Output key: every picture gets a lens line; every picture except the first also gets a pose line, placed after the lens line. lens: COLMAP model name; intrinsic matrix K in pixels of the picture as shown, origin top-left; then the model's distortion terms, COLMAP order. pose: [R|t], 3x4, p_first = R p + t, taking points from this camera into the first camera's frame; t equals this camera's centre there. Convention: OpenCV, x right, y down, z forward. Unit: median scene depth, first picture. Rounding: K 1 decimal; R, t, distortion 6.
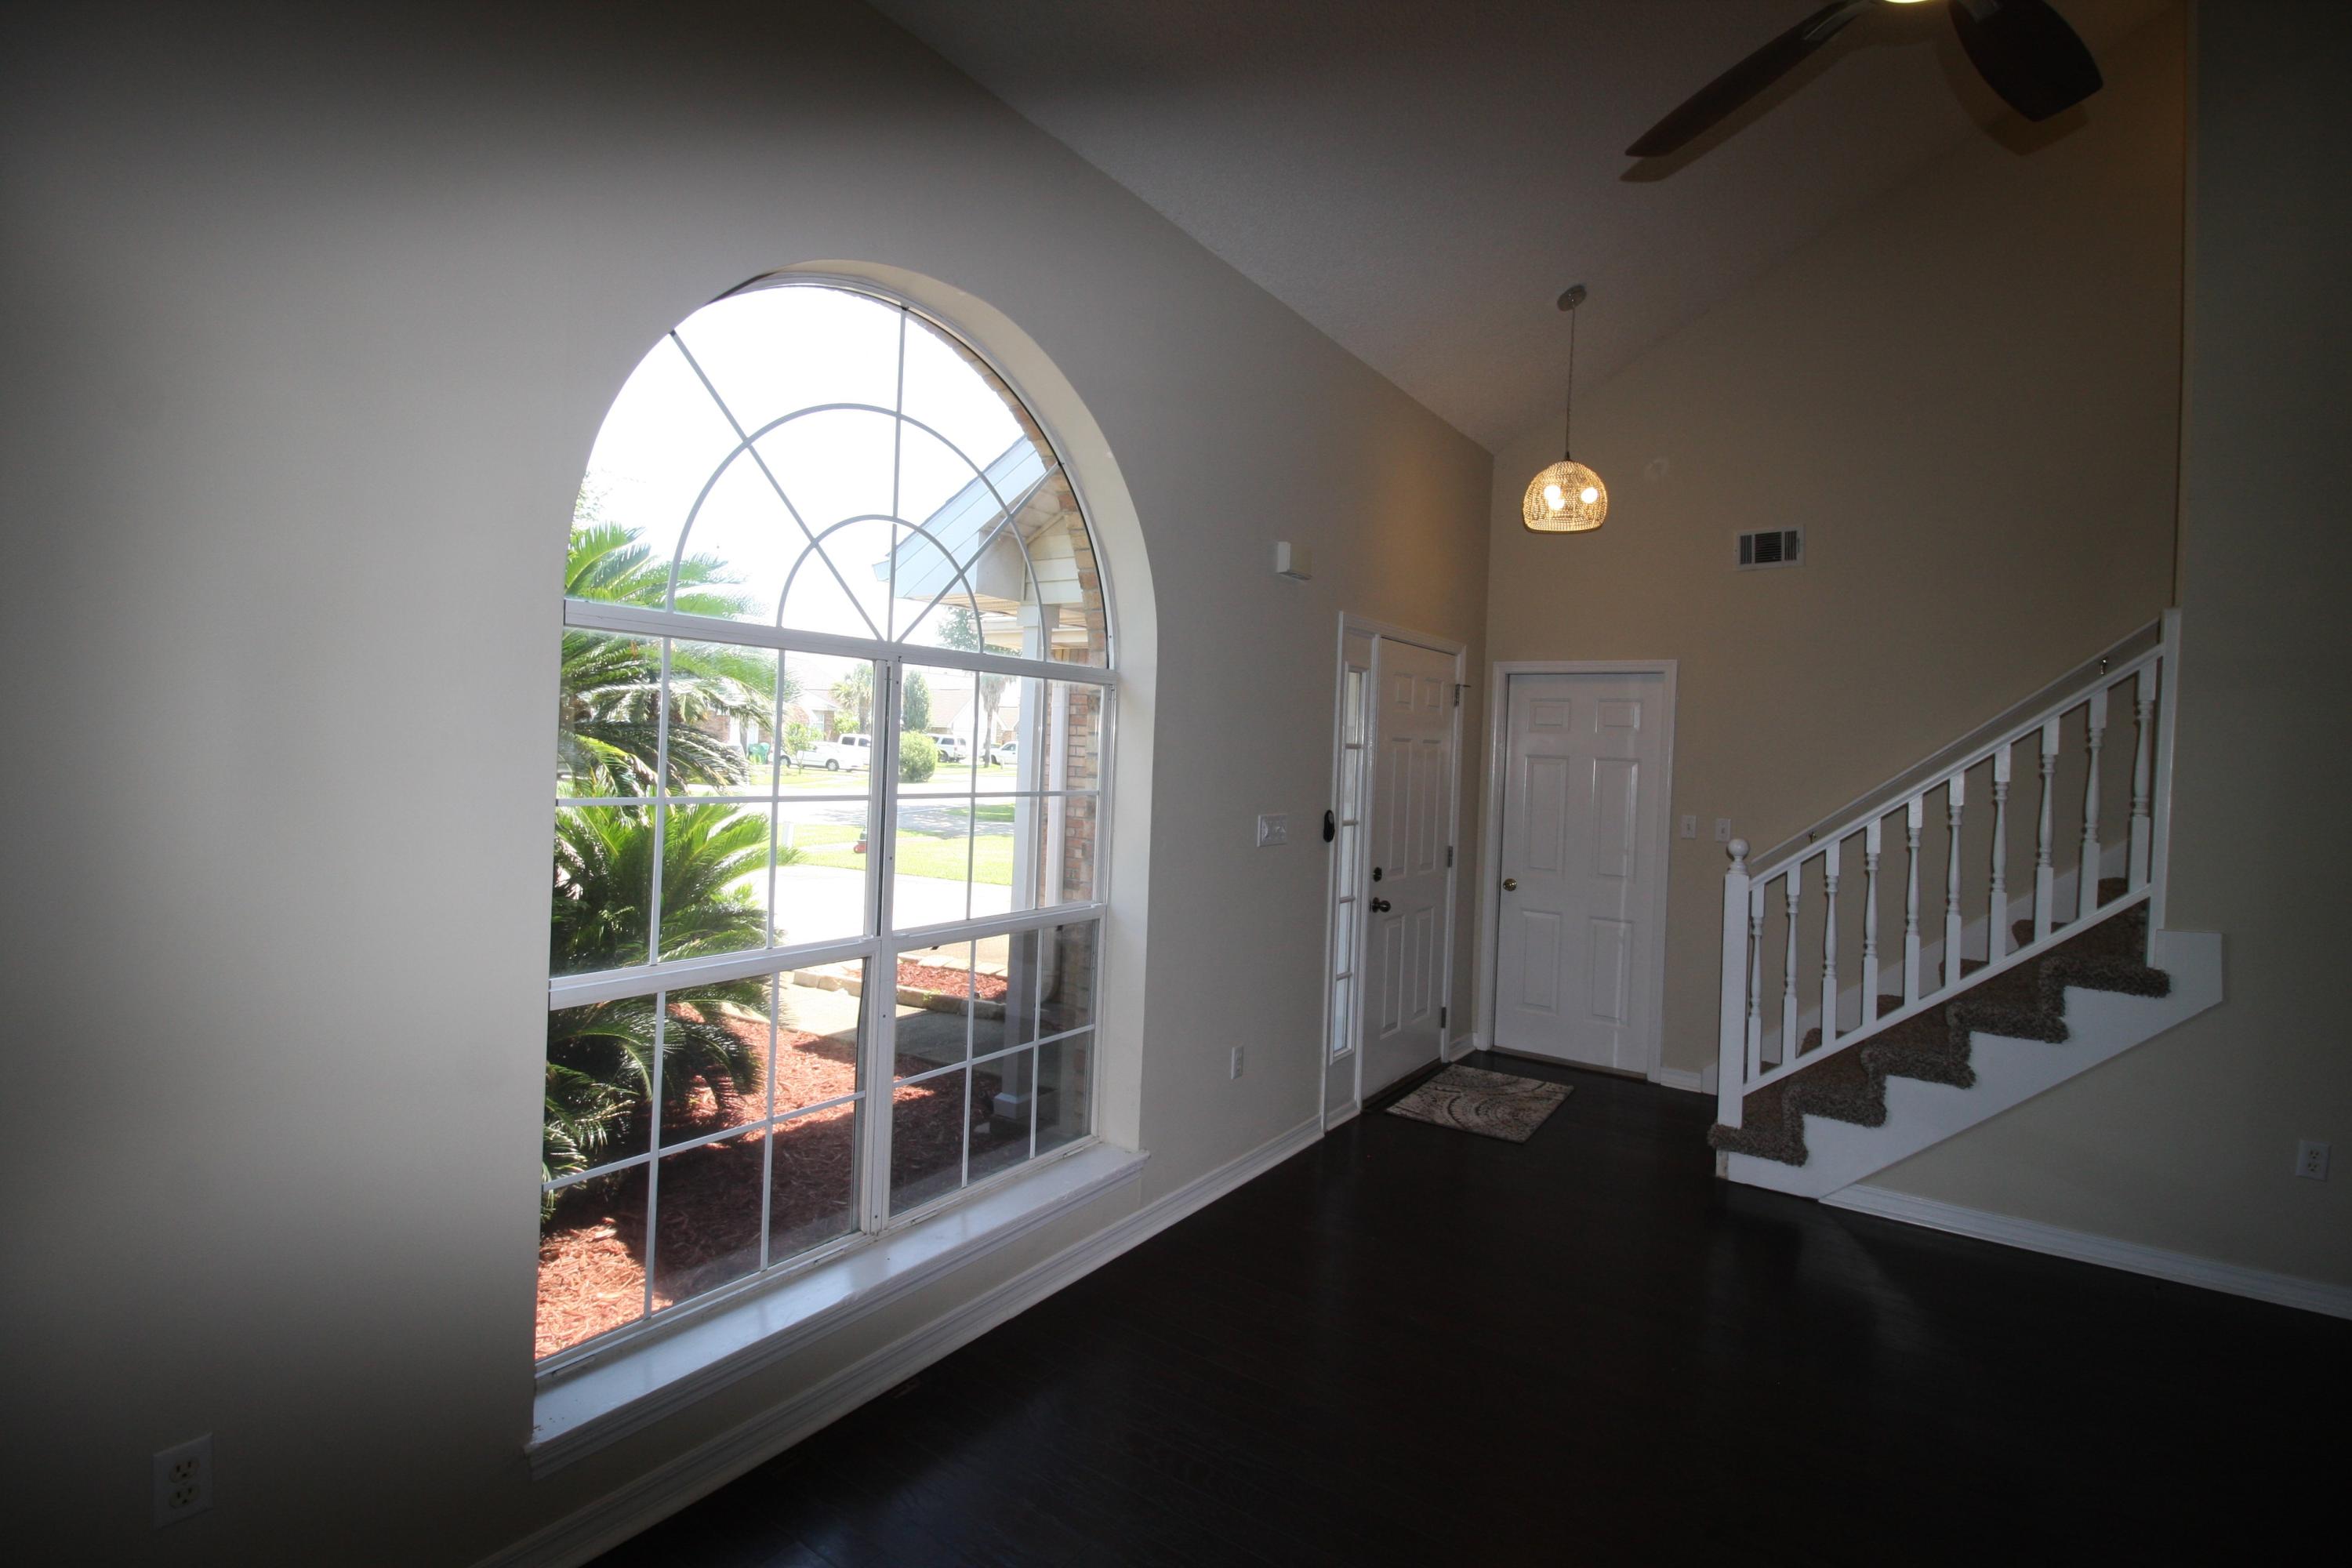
lens RADIAL K [[1160.4, 0, 1176.0], [0, 1160.4, 784.0], [0, 0, 1]] dist [-0.003021, 0.000899]
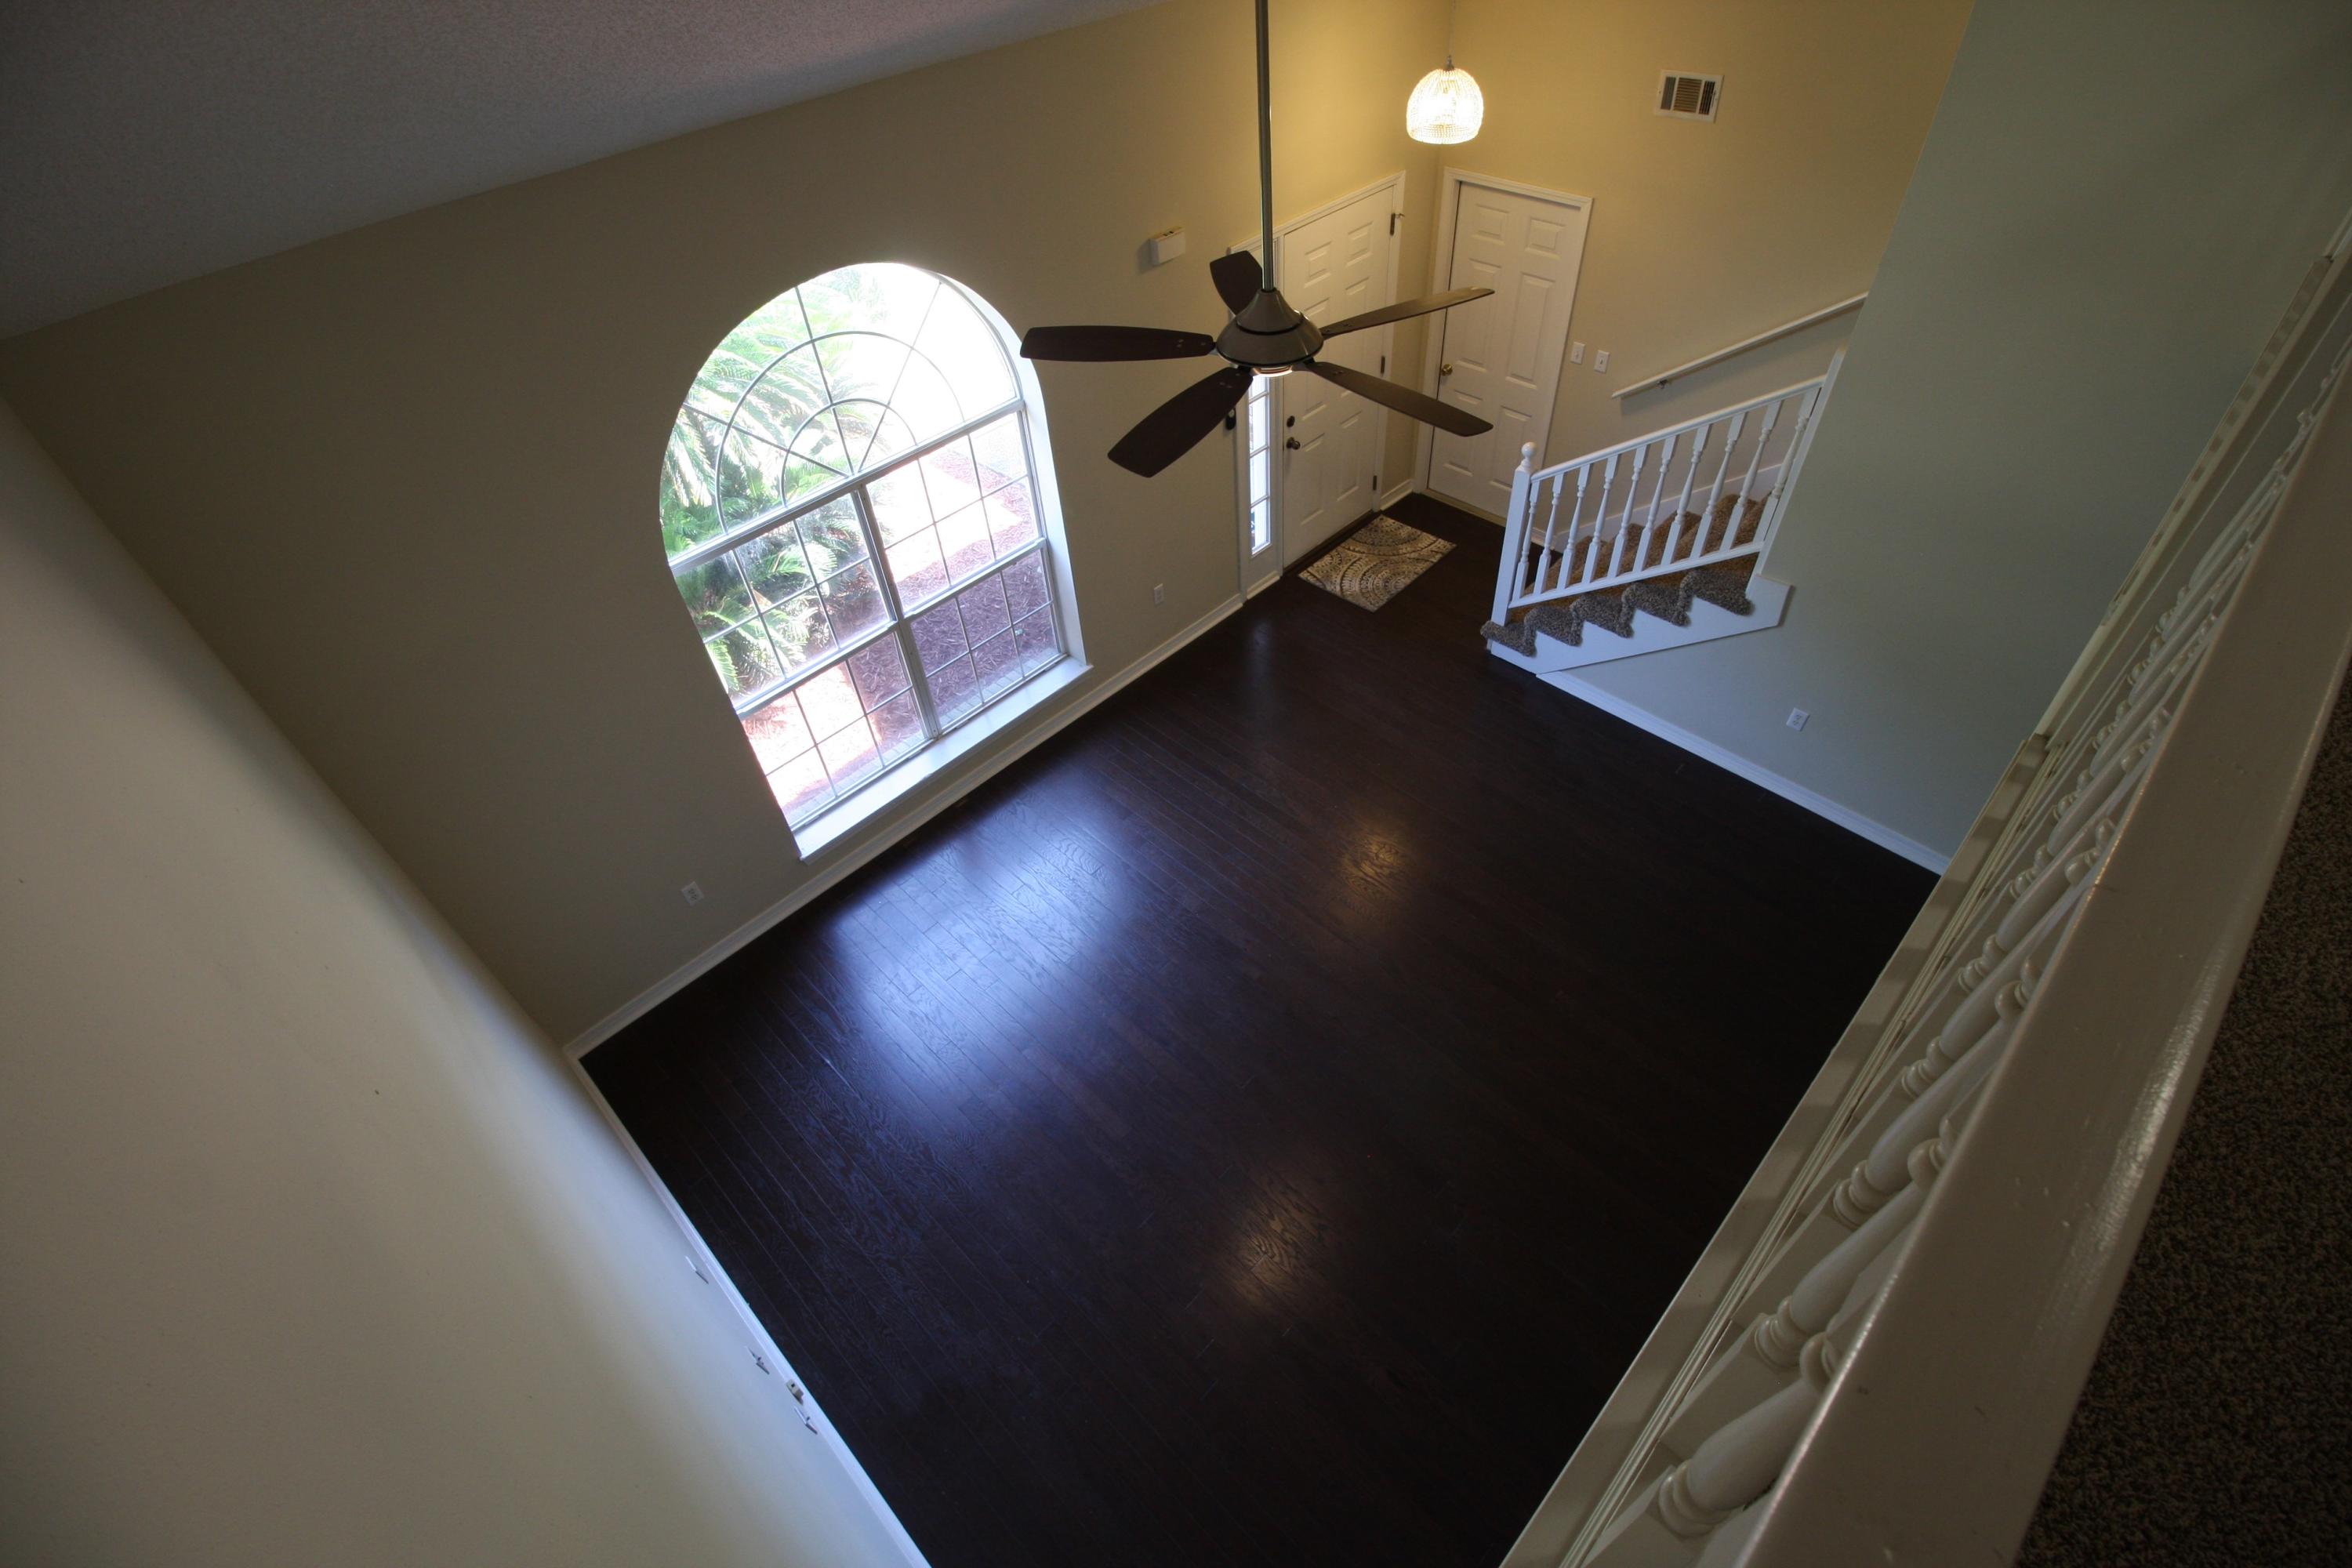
lens RADIAL K [[1095.5, 0, 1176.0], [0, 1095.5, 784.0], [0, 0, 1]] dist [-0.001194, 0.000065]
pose [[0.974233, 0.076862, -0.212041, 0.388980], [0.093581, 0.717641, 0.690097, -0.567160], [0.205212, -0.692159, 0.691957, -0.201163]]
